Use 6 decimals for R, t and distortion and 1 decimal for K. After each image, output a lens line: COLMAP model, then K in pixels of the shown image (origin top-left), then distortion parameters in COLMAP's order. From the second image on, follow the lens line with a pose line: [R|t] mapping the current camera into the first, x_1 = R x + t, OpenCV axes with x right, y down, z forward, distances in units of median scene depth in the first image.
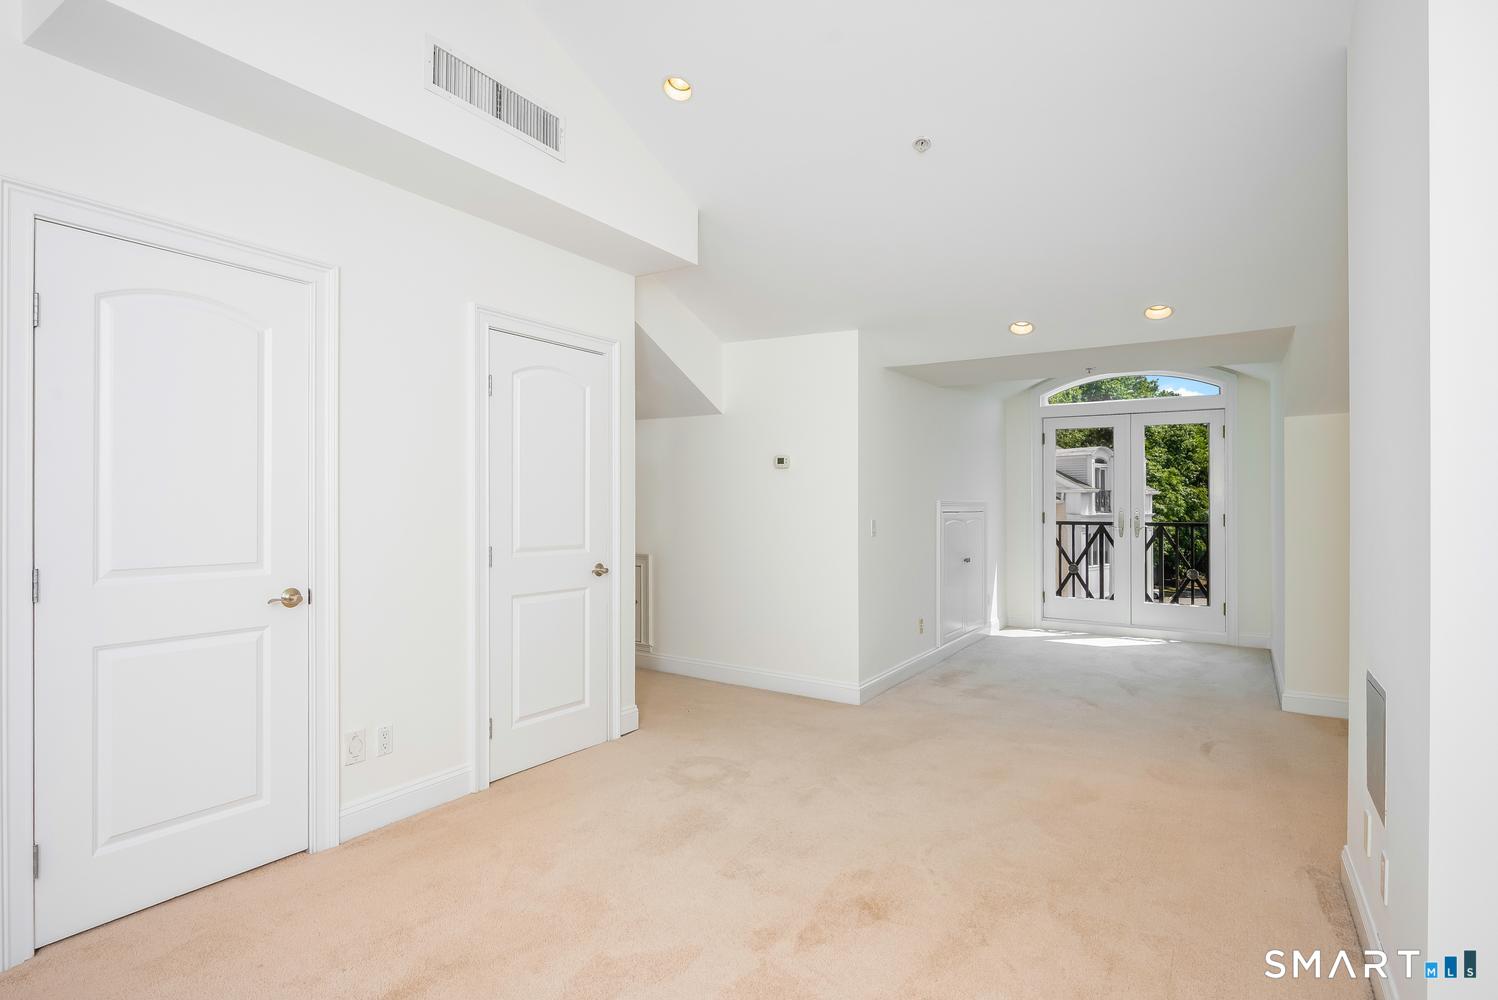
lens RADIAL K [[756.2, 0, 747.7], [0, 756.2, 497.5], [0, 0, 1]] dist [-0.003401, -0.002036]
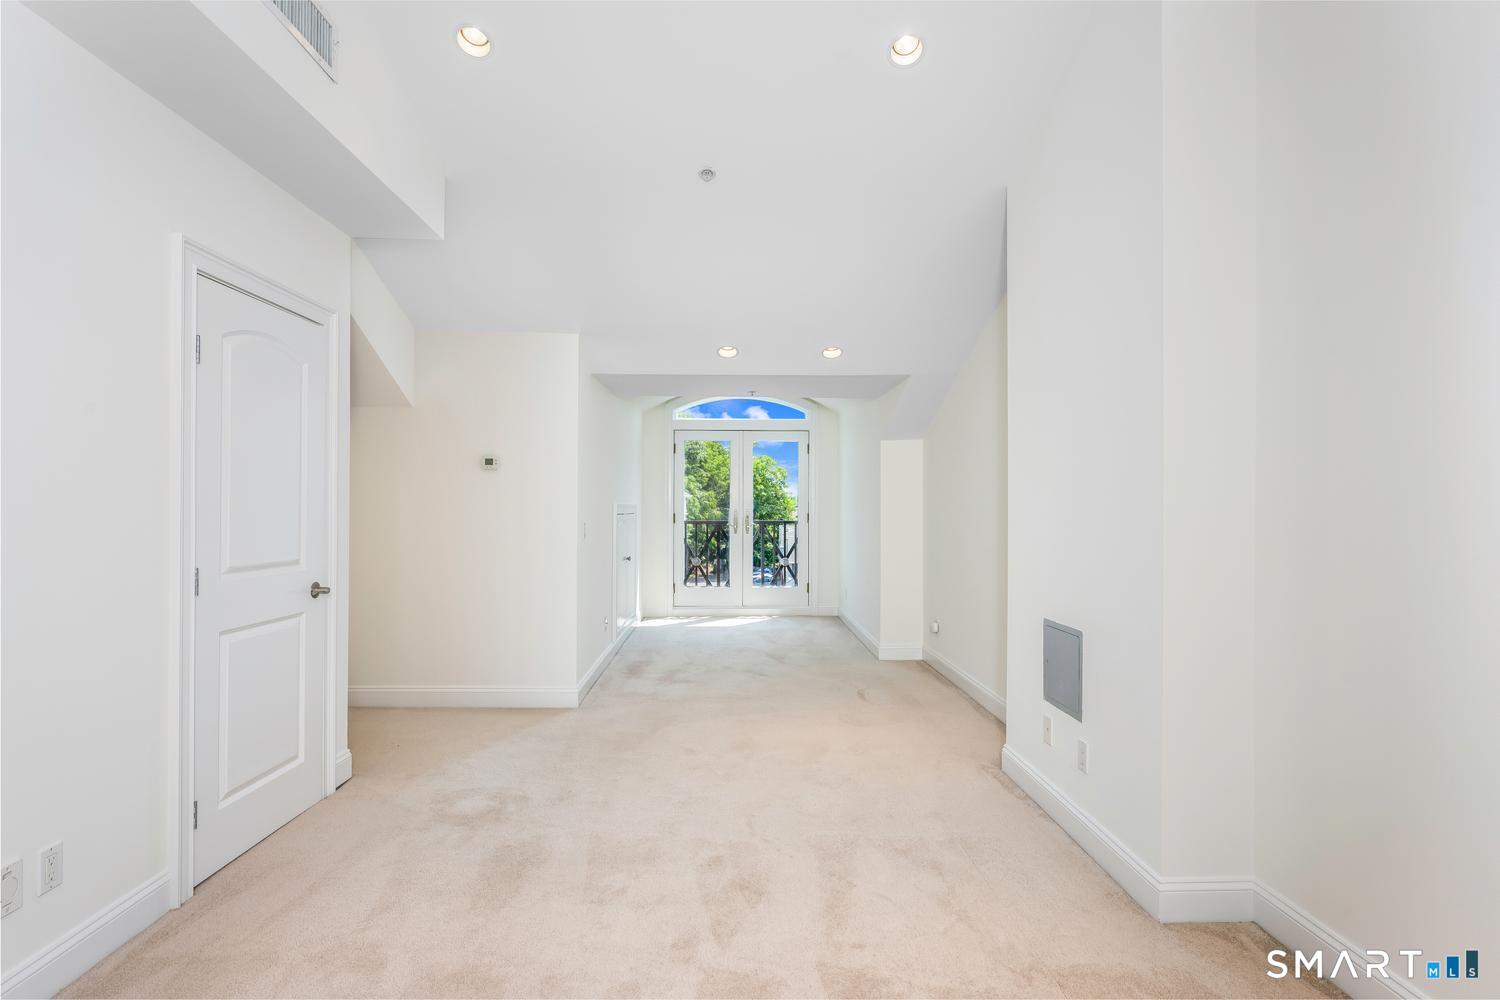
lens RADIAL K [[716.4, 0, 751.5], [0, 716.4, 499.1], [0, 0, 1]] dist [-0.013735, 0.002417]
pose [[0.821495, 0.001052, 0.570214, -0.210113], [-0.000325, 0.999999, -0.001378, -0.001169], [-0.570215, 0.000946, 0.821495, 0.088245]]
